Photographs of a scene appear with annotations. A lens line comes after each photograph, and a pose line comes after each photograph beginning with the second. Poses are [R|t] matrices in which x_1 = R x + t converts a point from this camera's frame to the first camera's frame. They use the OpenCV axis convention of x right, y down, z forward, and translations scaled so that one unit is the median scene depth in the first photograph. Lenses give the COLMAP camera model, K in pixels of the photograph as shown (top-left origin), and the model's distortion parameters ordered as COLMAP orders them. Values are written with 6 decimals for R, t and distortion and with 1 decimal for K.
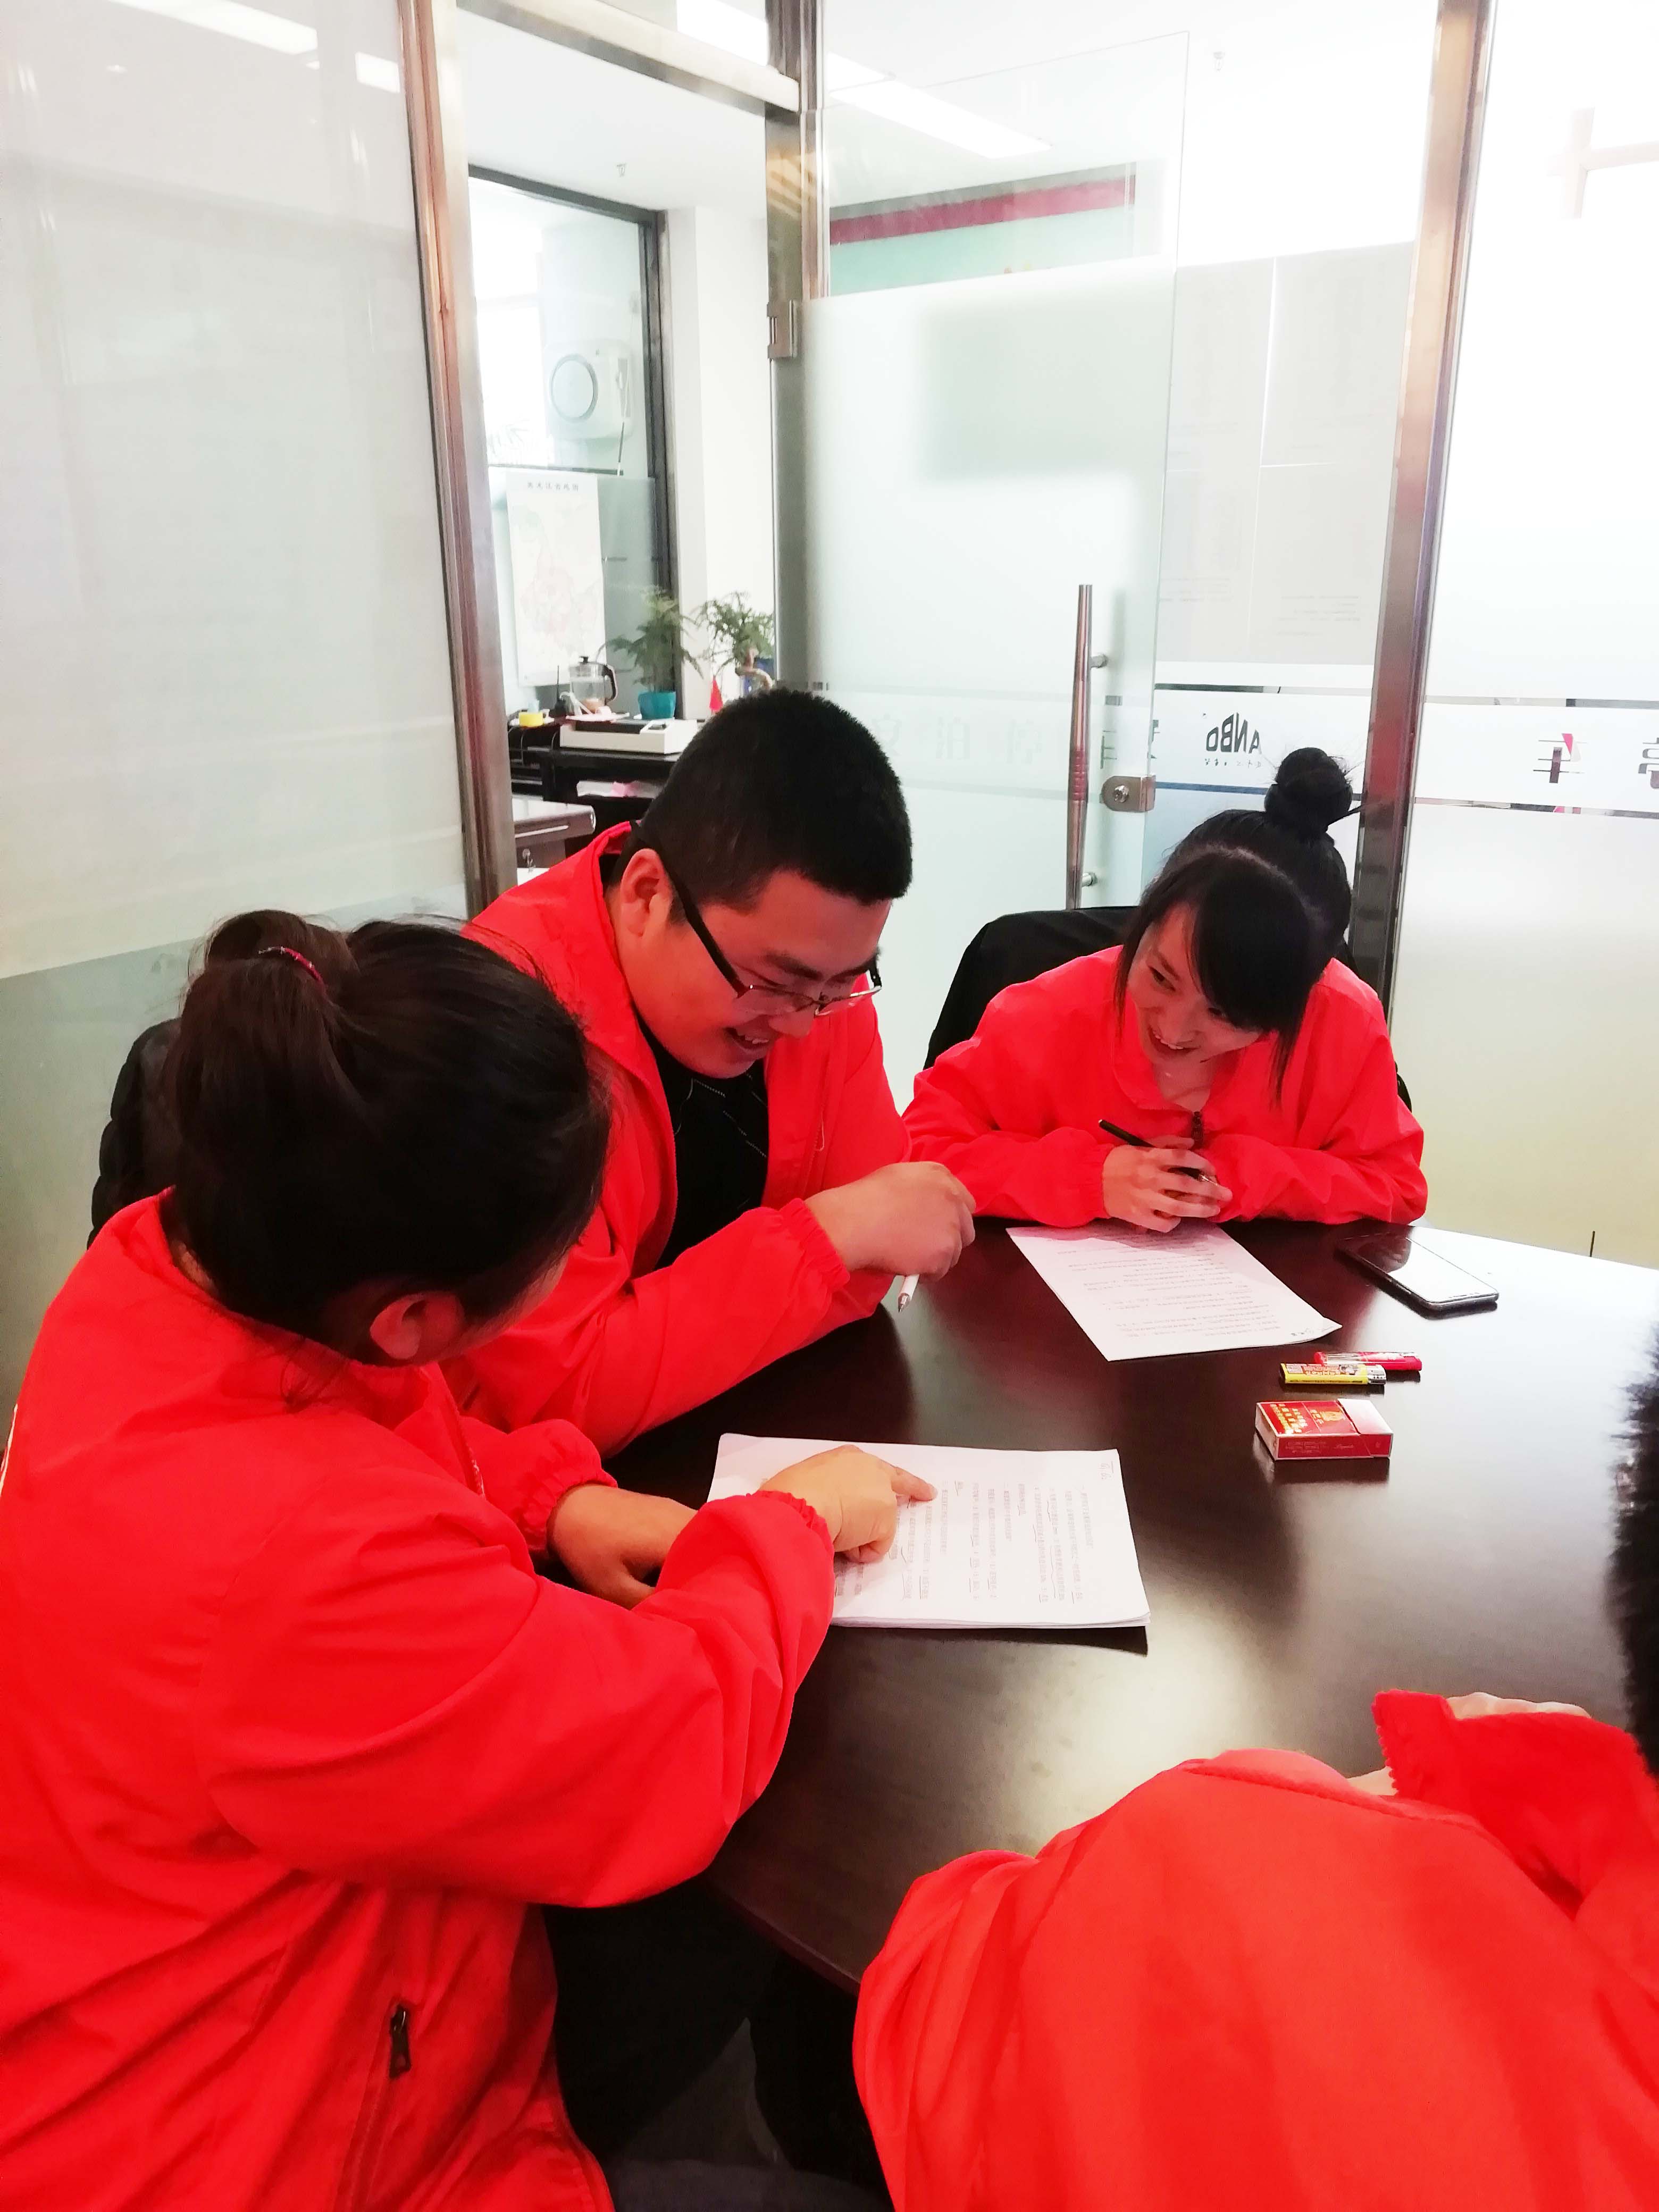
lens RADIAL K [[1660.3, 0, 729.4], [0, 1660.3, 1101.1], [0, 0, 1]] dist [0.006920, 0.002562]
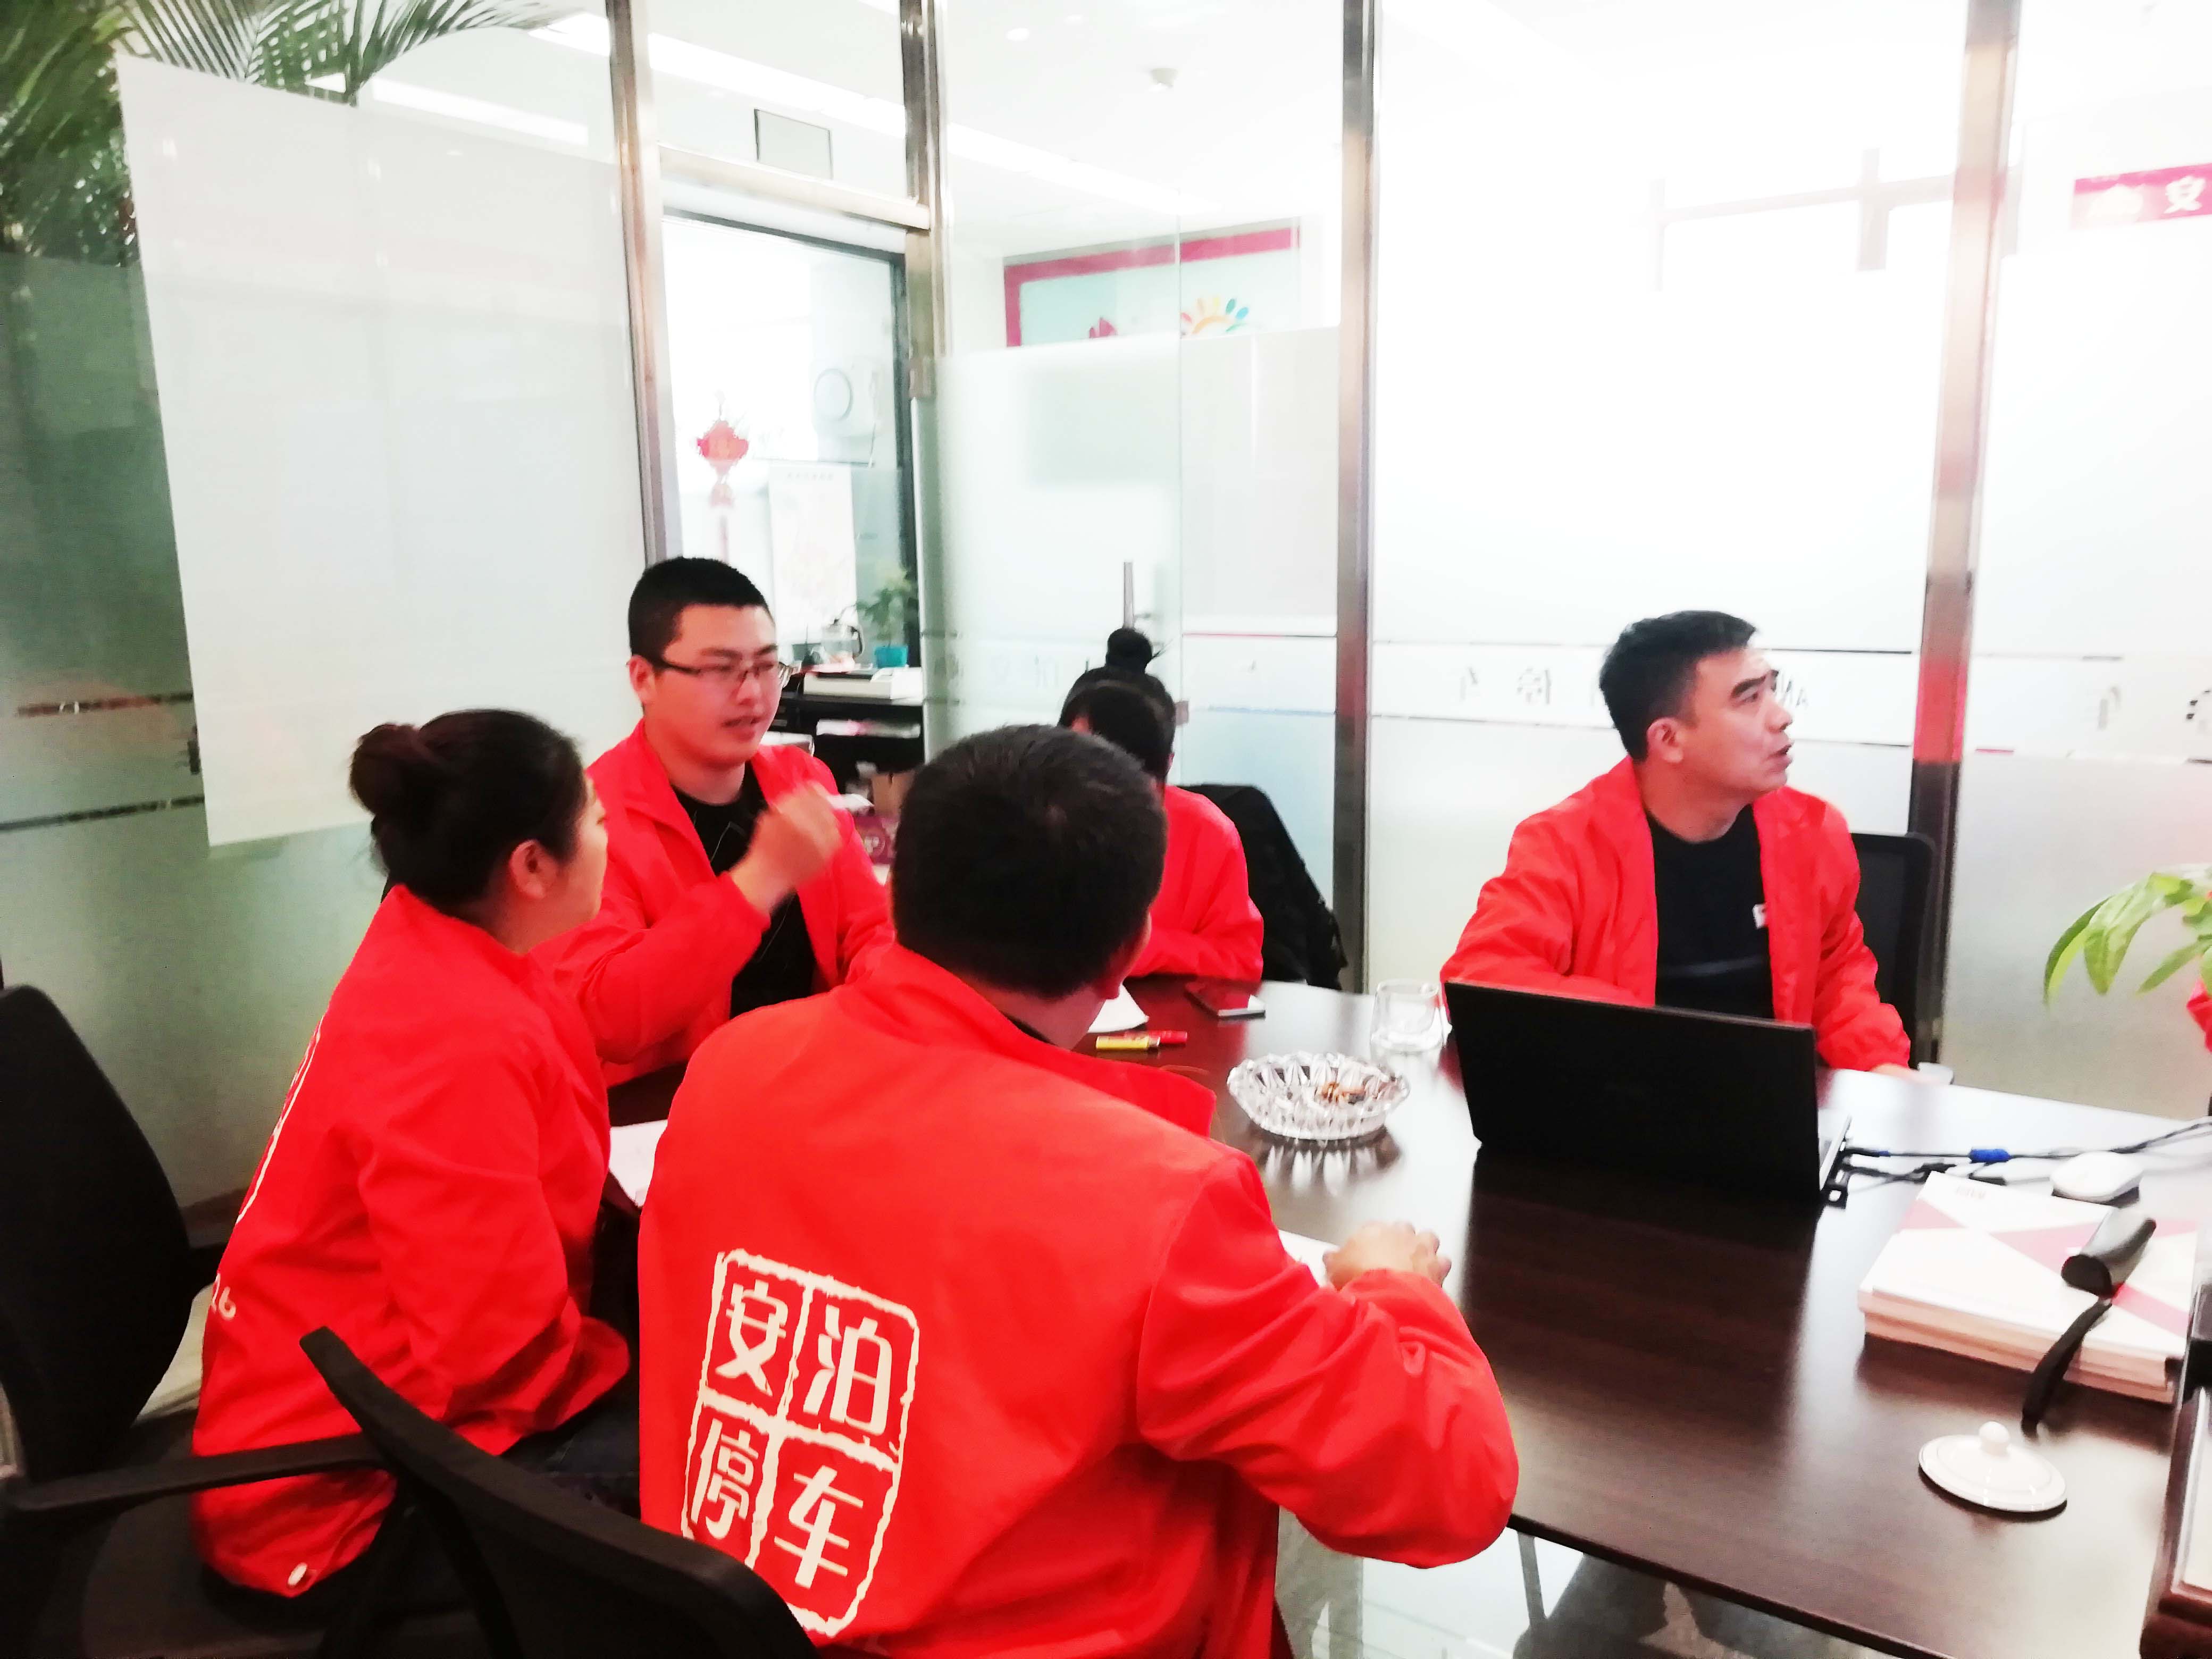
lens RADIAL K [[1660.3, 0, 1113.0], [0, 1660.3, 823.3], [0, 0, 1]] dist [0.006920, 0.002562]
pose [[0.999370, -0.012264, 0.033299, 0.071855], [0.016775, 0.990185, -0.138753, 0.041575], [-0.031270, 0.139224, 0.989767, -0.144561]]
